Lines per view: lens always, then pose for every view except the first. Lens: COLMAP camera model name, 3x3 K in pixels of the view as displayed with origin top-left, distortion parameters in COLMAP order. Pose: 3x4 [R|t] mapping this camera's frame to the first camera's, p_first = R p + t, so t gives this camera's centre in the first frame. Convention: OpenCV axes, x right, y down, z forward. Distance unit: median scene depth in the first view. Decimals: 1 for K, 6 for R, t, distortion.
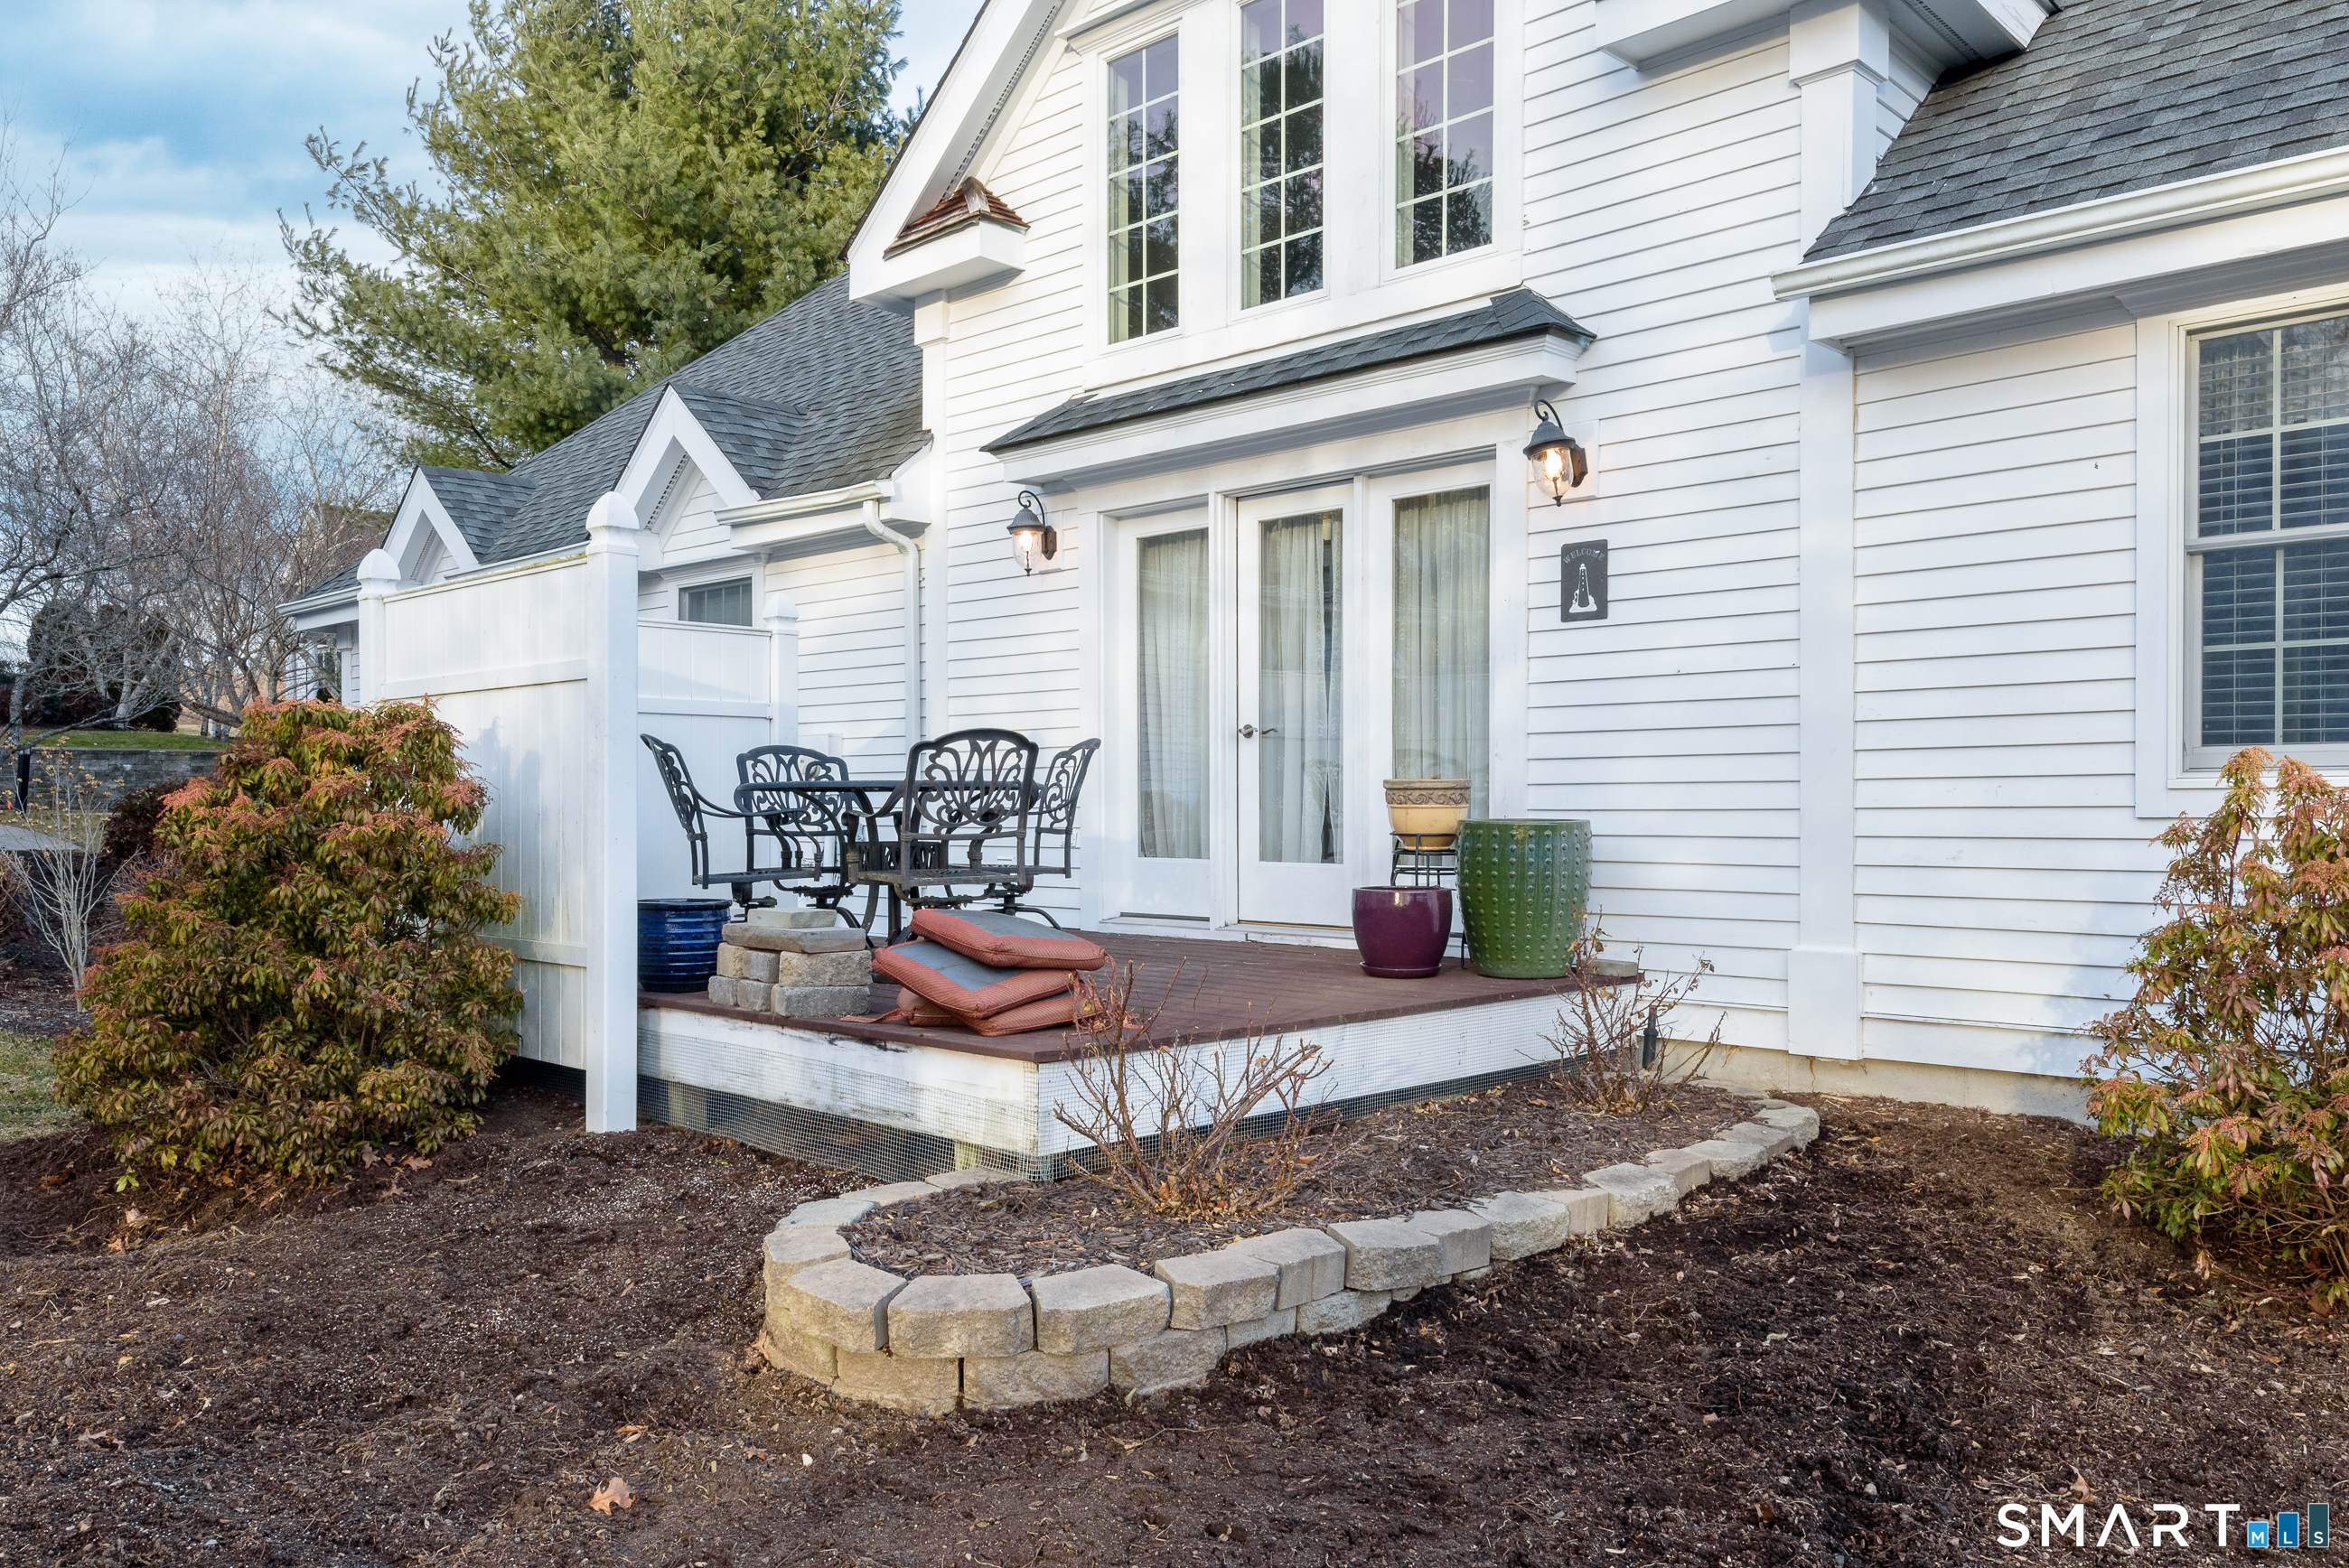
lens RADIAL K [[1743.7, 0, 1175.7], [0, 1743.7, 791.9], [0, 0, 1]] dist [0.023559, -0.004051]
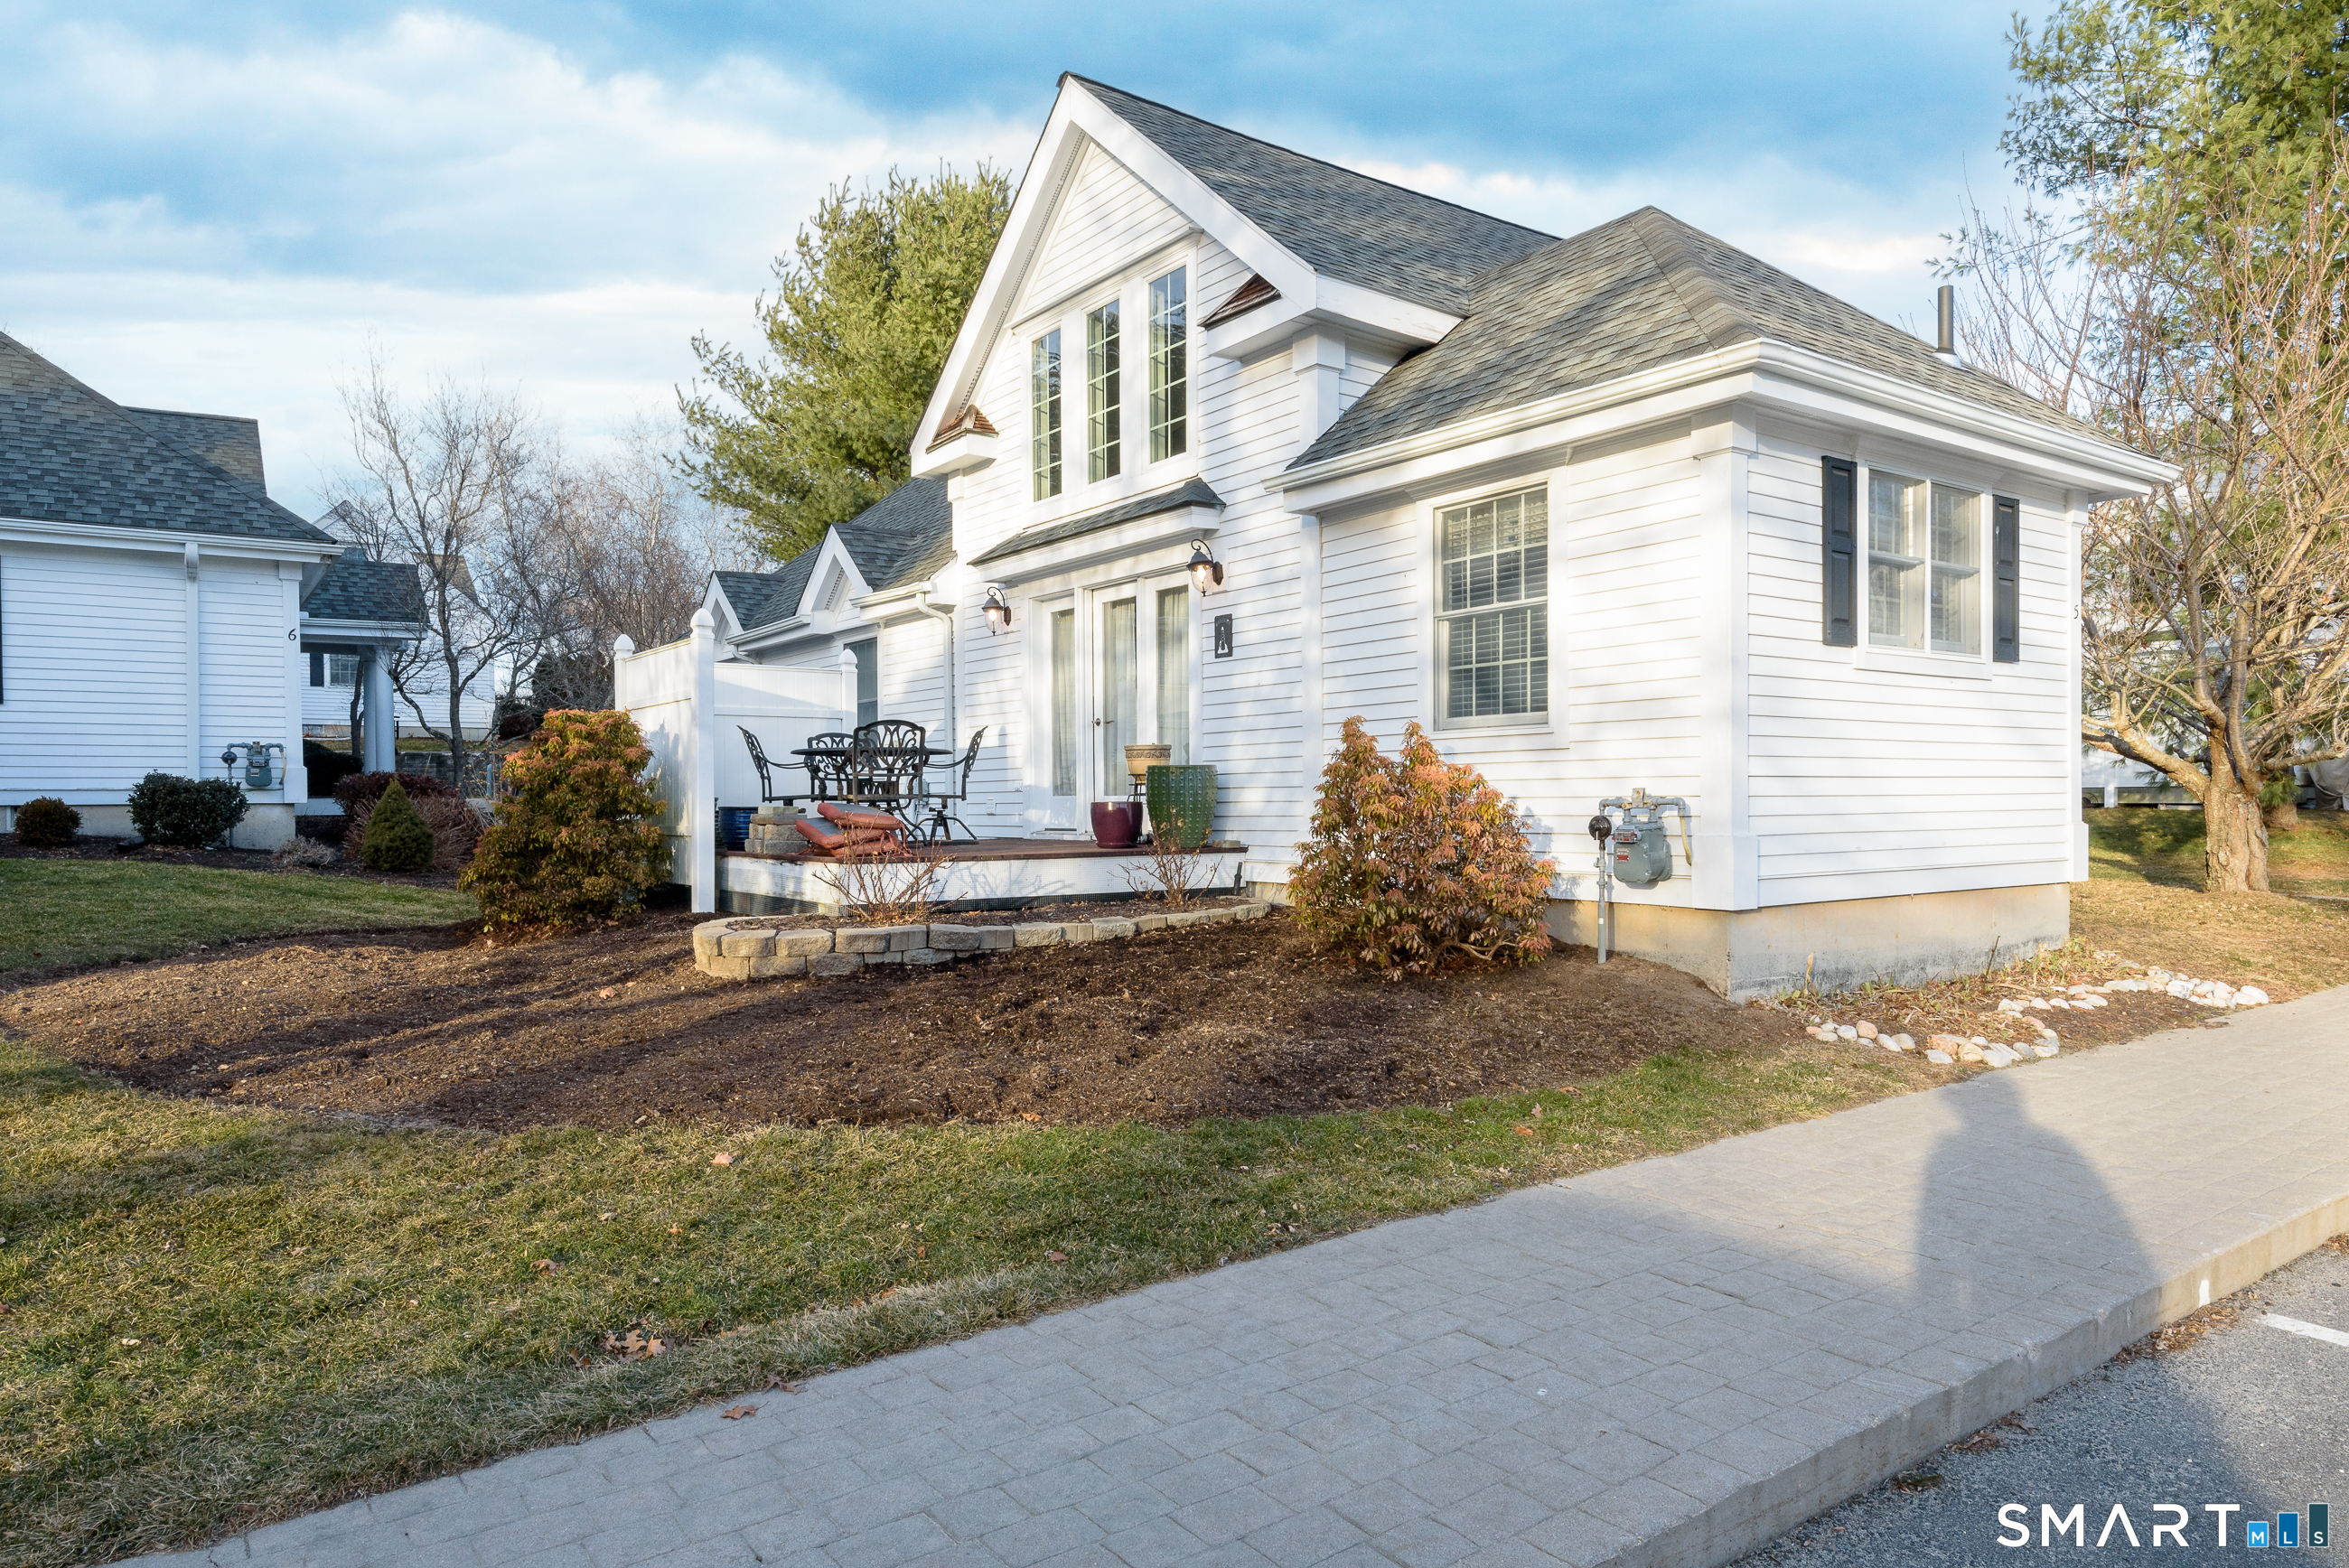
lens RADIAL K [[1420.5, 0, 1171.4], [0, 1420.5, 785.7], [0, 0, 1]] dist [0.020205, -0.012747]
pose [[0.986232, -0.007360, -0.165204, 0.381862], [0.007071, 0.999972, -0.002337, 0.036289], [0.165217, 0.001137, 0.986257, -0.437911]]
